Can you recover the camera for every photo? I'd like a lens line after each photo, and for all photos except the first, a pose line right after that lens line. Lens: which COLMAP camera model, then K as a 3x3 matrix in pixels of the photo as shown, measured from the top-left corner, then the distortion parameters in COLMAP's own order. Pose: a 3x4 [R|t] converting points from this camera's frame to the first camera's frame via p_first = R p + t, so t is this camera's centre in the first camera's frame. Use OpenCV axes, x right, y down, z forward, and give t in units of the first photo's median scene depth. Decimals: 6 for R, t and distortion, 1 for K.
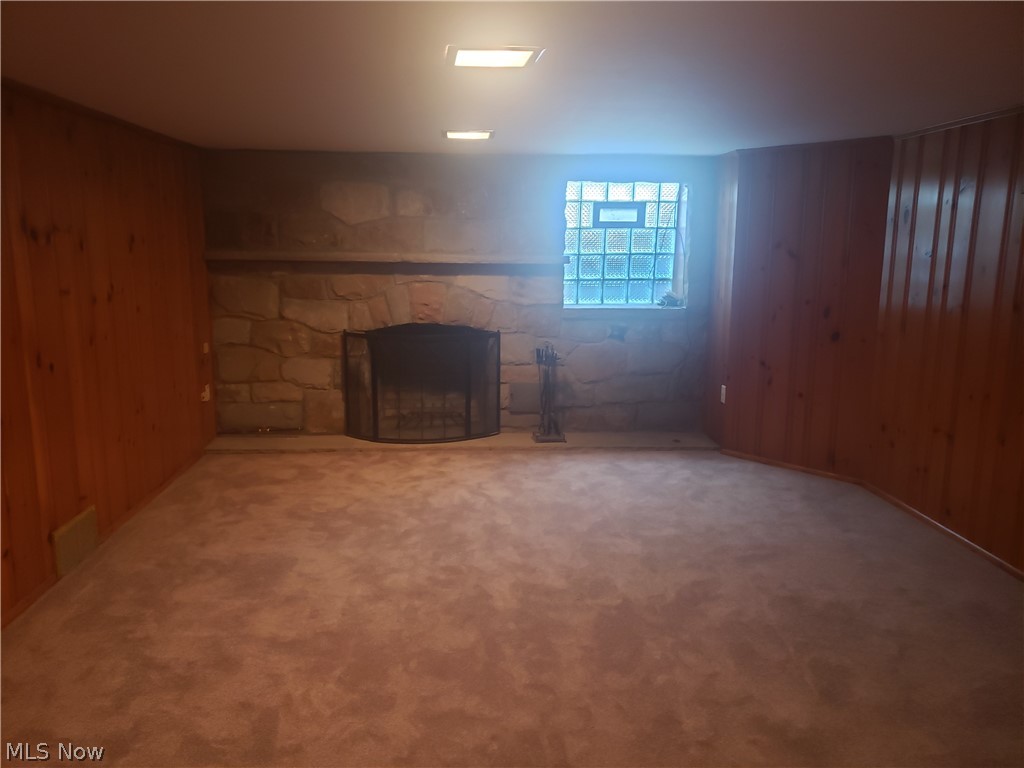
lens RADIAL K [[798.1, 0, 512.0], [0, 798.1, 384.0], [0, 0, 1]] dist [0.072100, -0.179972]
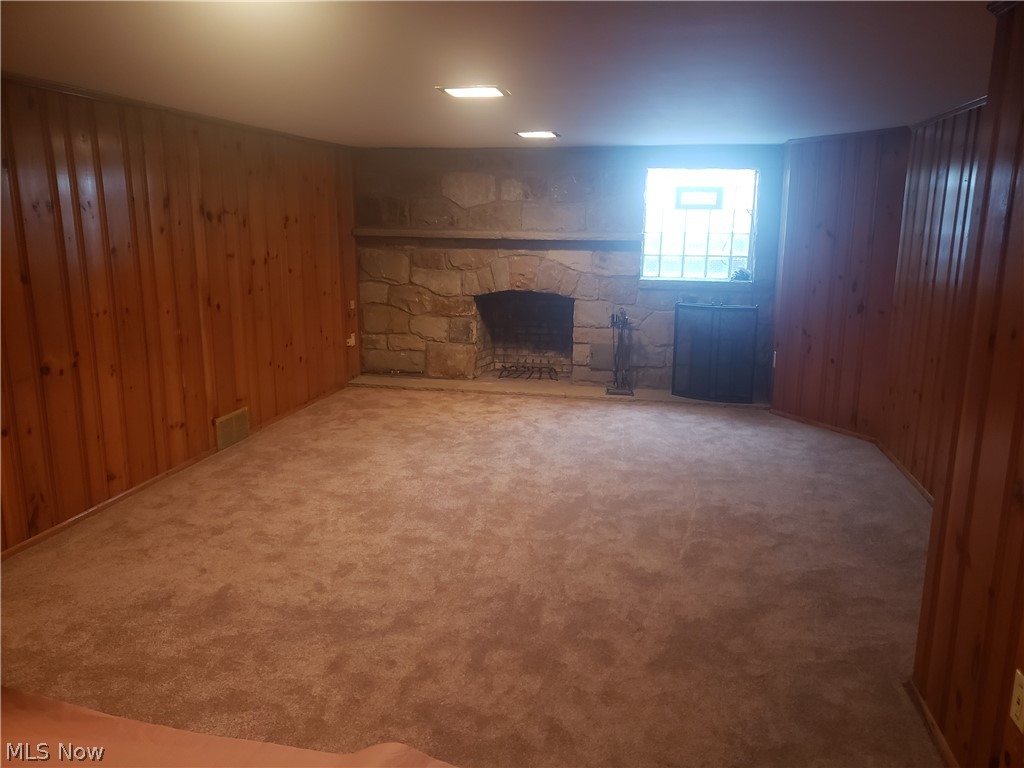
lens RADIAL K [[798.1, 0, 512.0], [0, 798.1, 384.0], [0, 0, 1]] dist [0.072100, -0.179972]
pose [[0.963383, 0.055026, -0.262422, 0.240980], [-0.049157, 0.998373, 0.028882, 0.037264], [0.263584, -0.014924, 0.964521, -0.199283]]
